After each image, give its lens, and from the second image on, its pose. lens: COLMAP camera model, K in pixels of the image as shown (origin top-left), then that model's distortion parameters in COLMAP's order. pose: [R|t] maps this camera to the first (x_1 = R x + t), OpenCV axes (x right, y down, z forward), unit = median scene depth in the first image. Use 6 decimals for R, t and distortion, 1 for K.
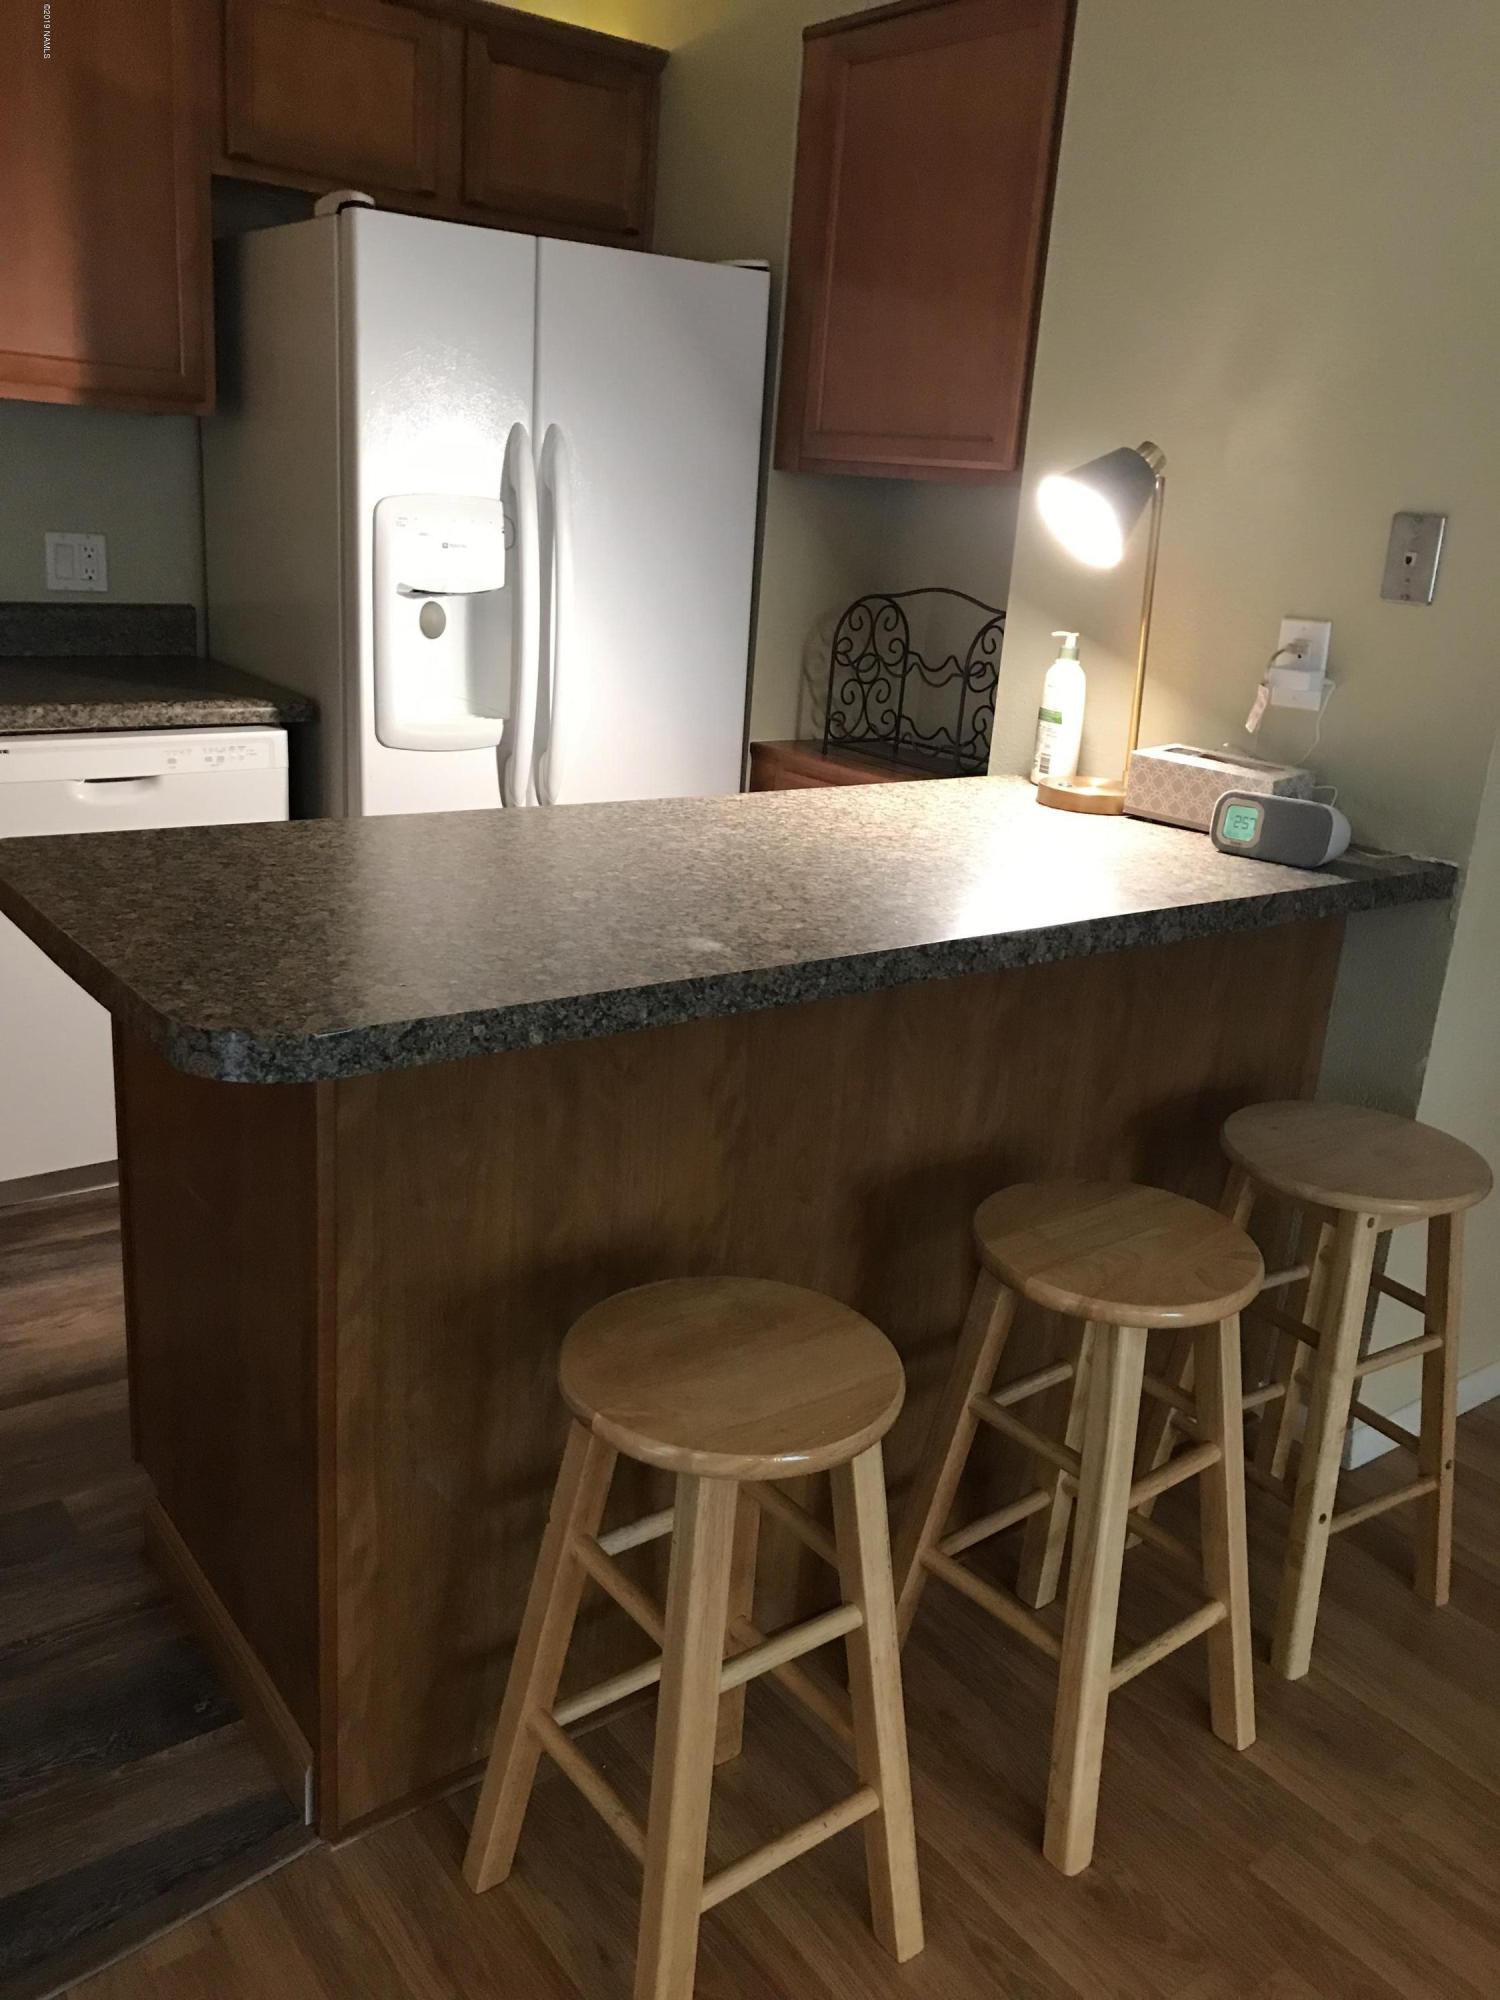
lens RADIAL K [[1581.3, 0, 750.0], [0, 1581.3, 1000.0], [0, 0, 1]] dist [0.030967, -0.060397]
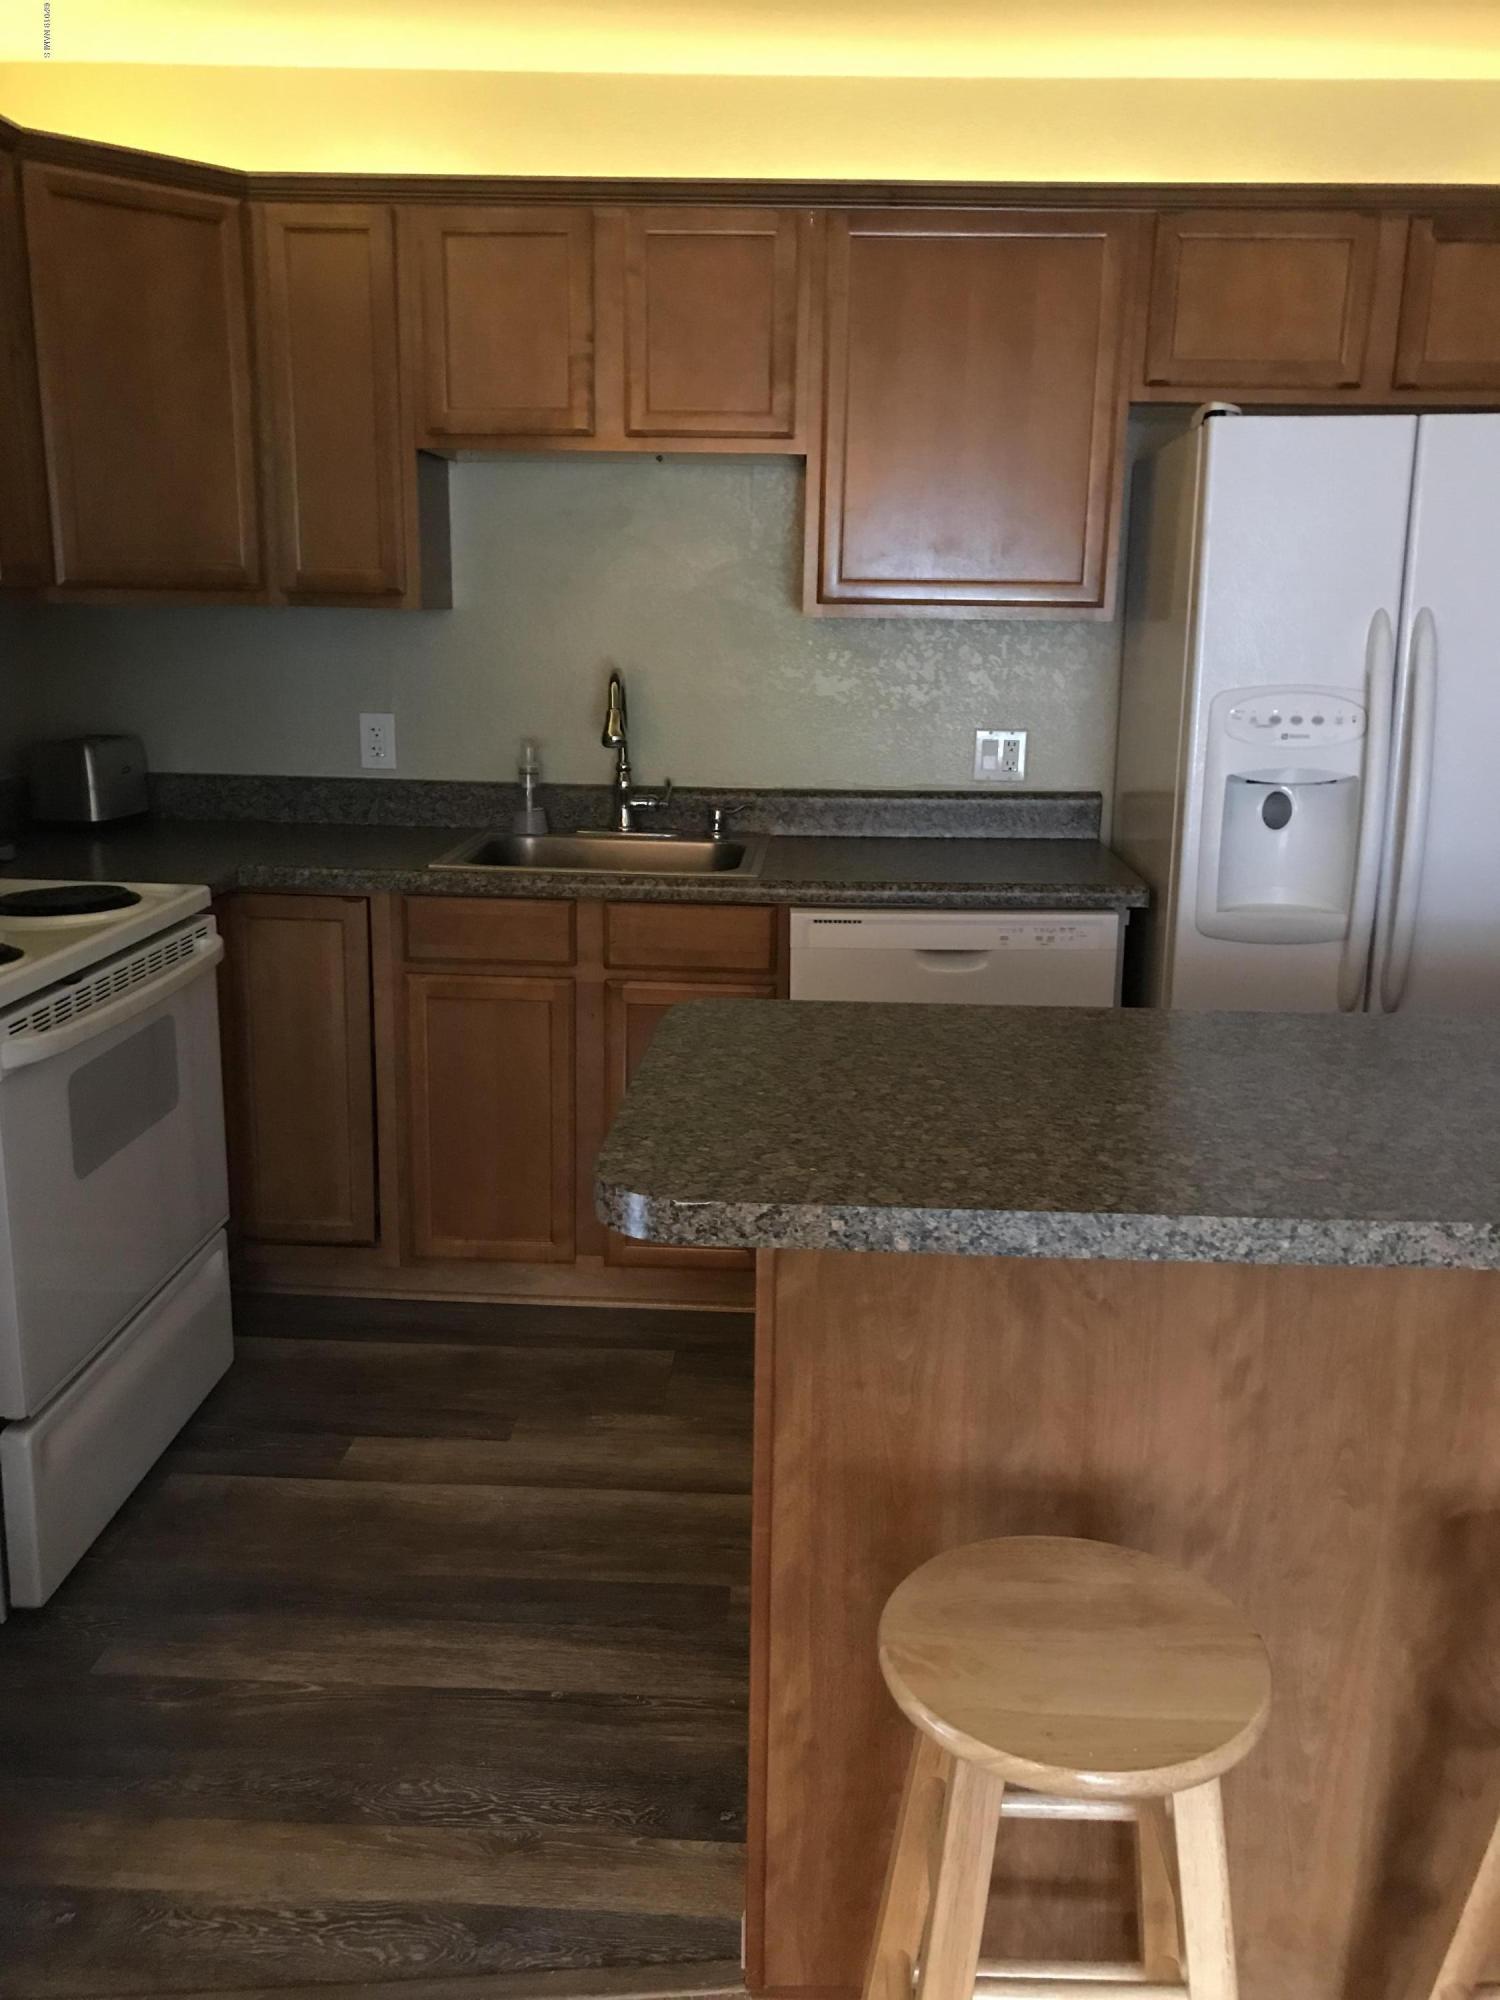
lens RADIAL K [[1581.3, 0, 750.0], [0, 1581.3, 1000.0], [0, 0, 1]] dist [0.030967, -0.060397]
pose [[0.771199, 0.087445, -0.630560, 0.348549], [-0.153476, 0.986843, -0.050854, -0.053333], [0.617816, 0.135994, 0.774473, 0.128912]]
